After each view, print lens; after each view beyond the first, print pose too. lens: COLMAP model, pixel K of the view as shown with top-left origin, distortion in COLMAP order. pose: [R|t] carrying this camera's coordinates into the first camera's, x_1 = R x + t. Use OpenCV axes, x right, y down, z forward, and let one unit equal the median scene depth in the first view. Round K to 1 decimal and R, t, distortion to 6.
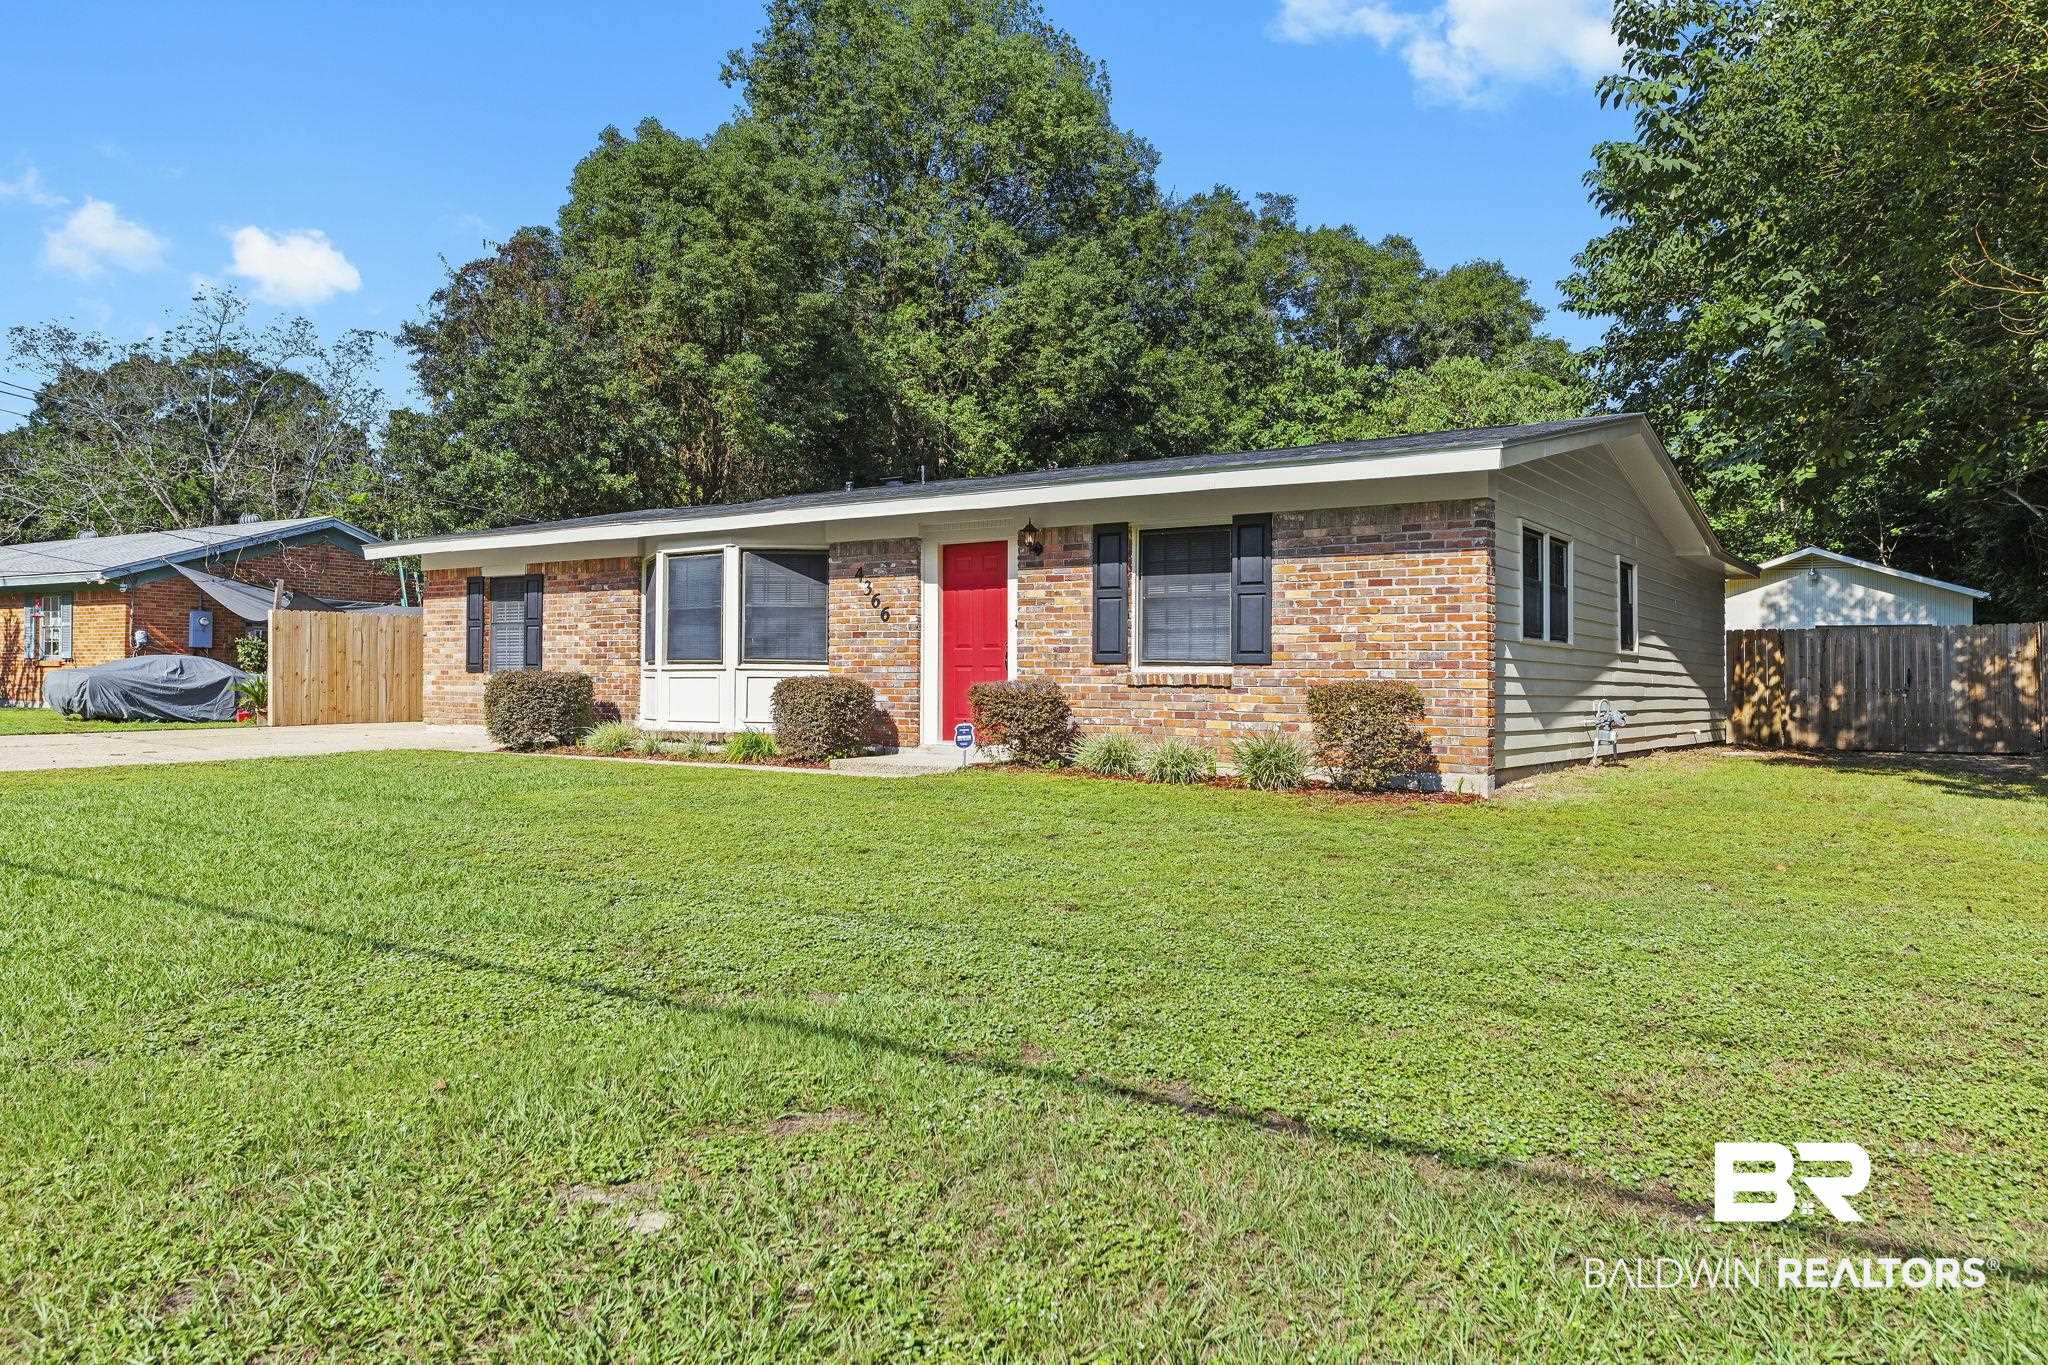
lens RADIAL K [[915.7, 0, 1022.3], [0, 915.7, 670.9], [0, 0, 1]] dist [-0.006829, -0.000154]
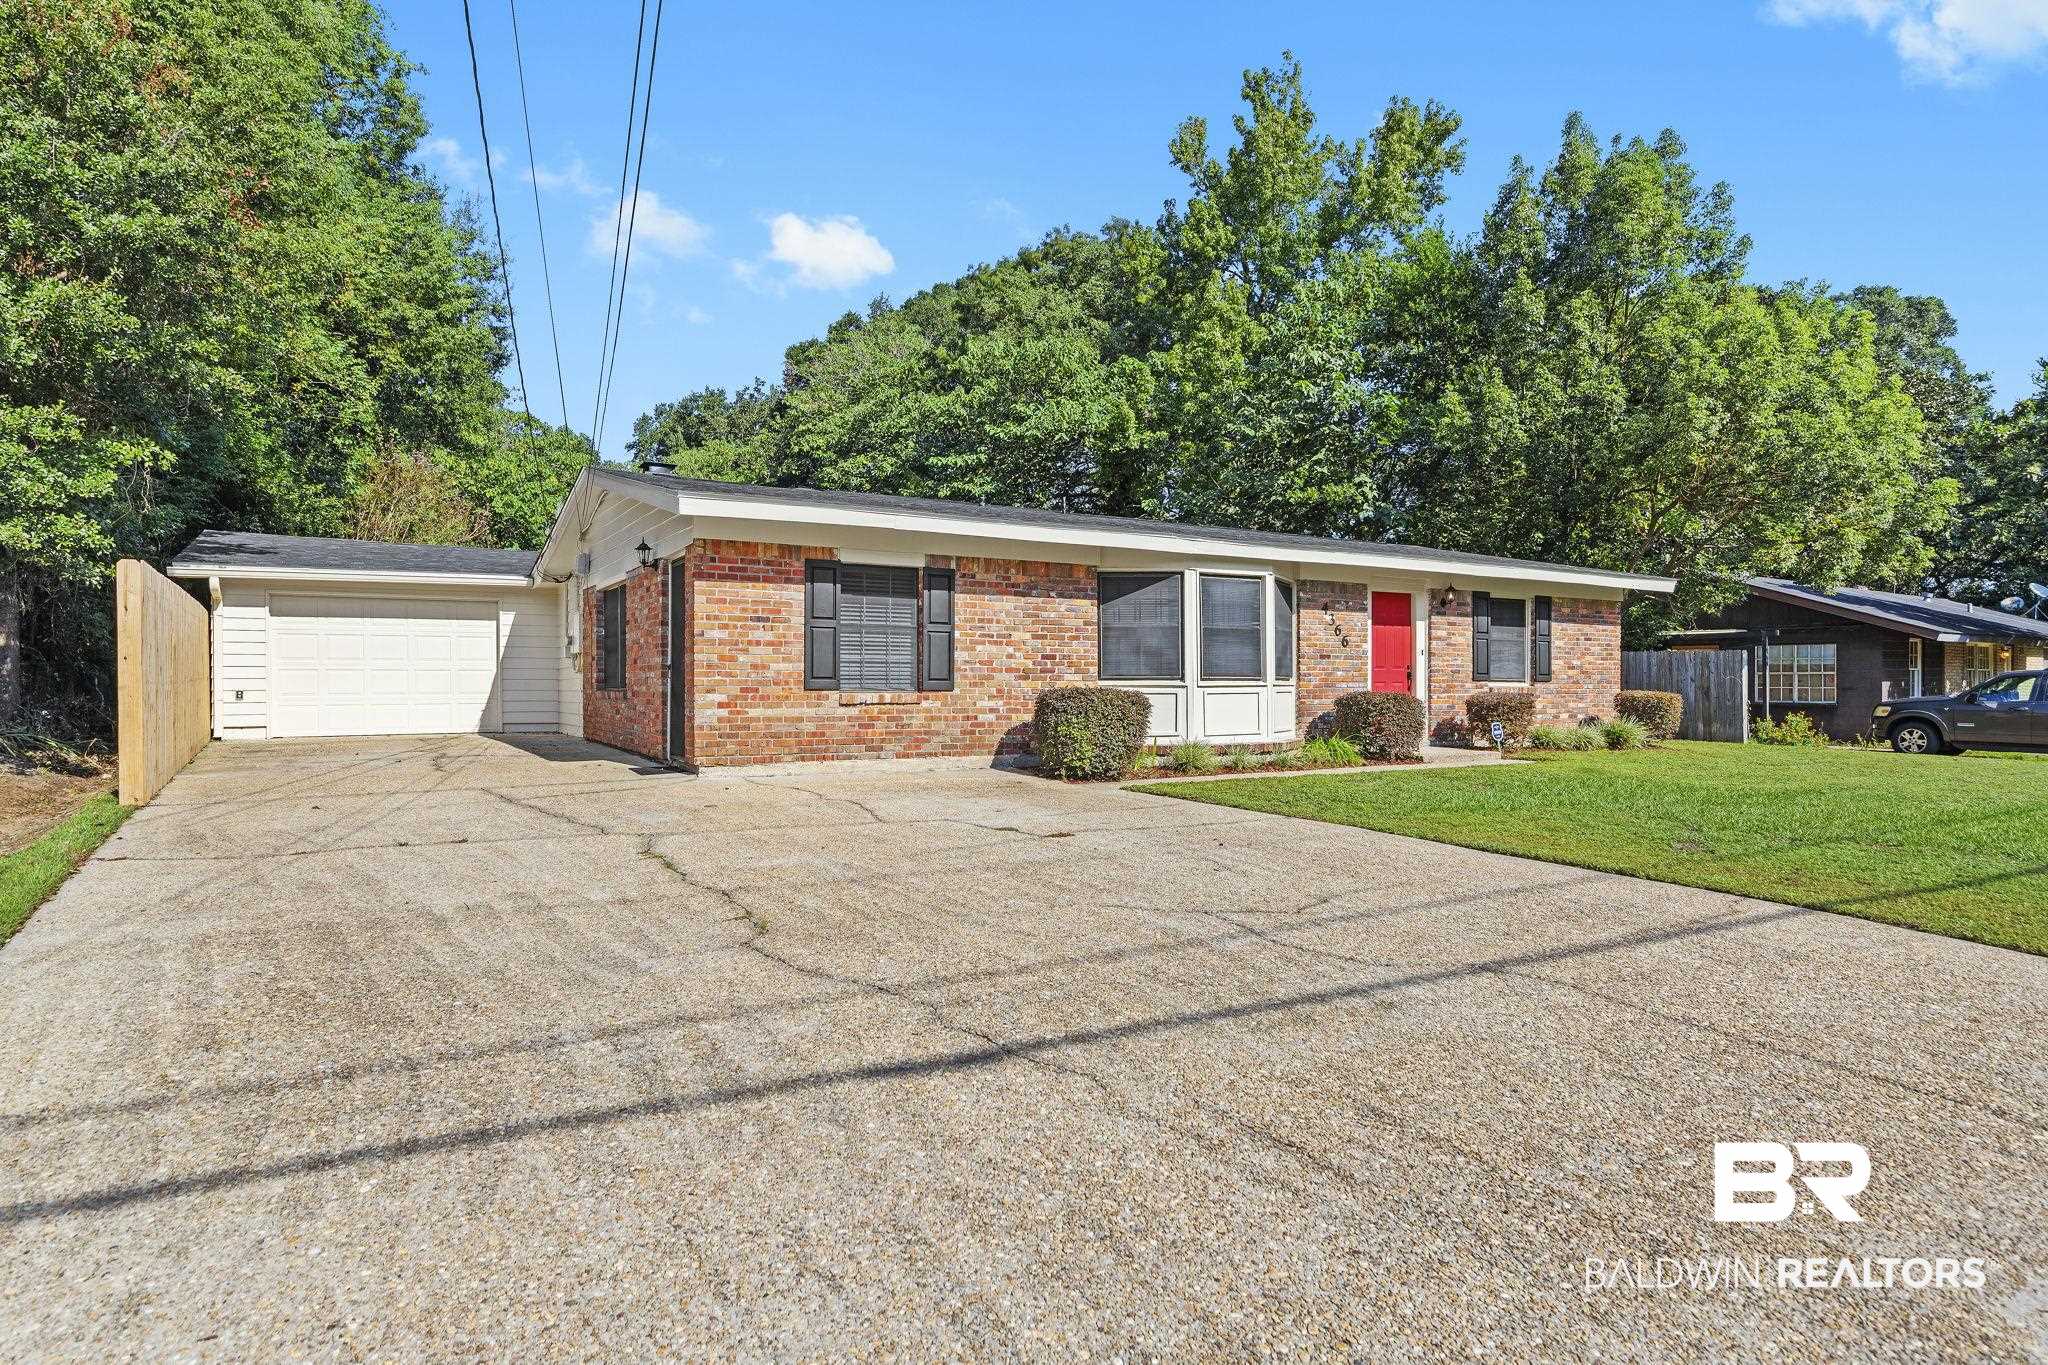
lens RADIAL K [[915.7, 0, 1020.8], [0, 915.7, 688.7], [0, 0, 1]] dist [-0.006829, -0.000154]
pose [[0.638278, 0.004064, 0.769795, -1.350865], [0.009247, 0.999873, -0.012946, 0.014578], [-0.769750, 0.015381, 0.638160, 0.521583]]
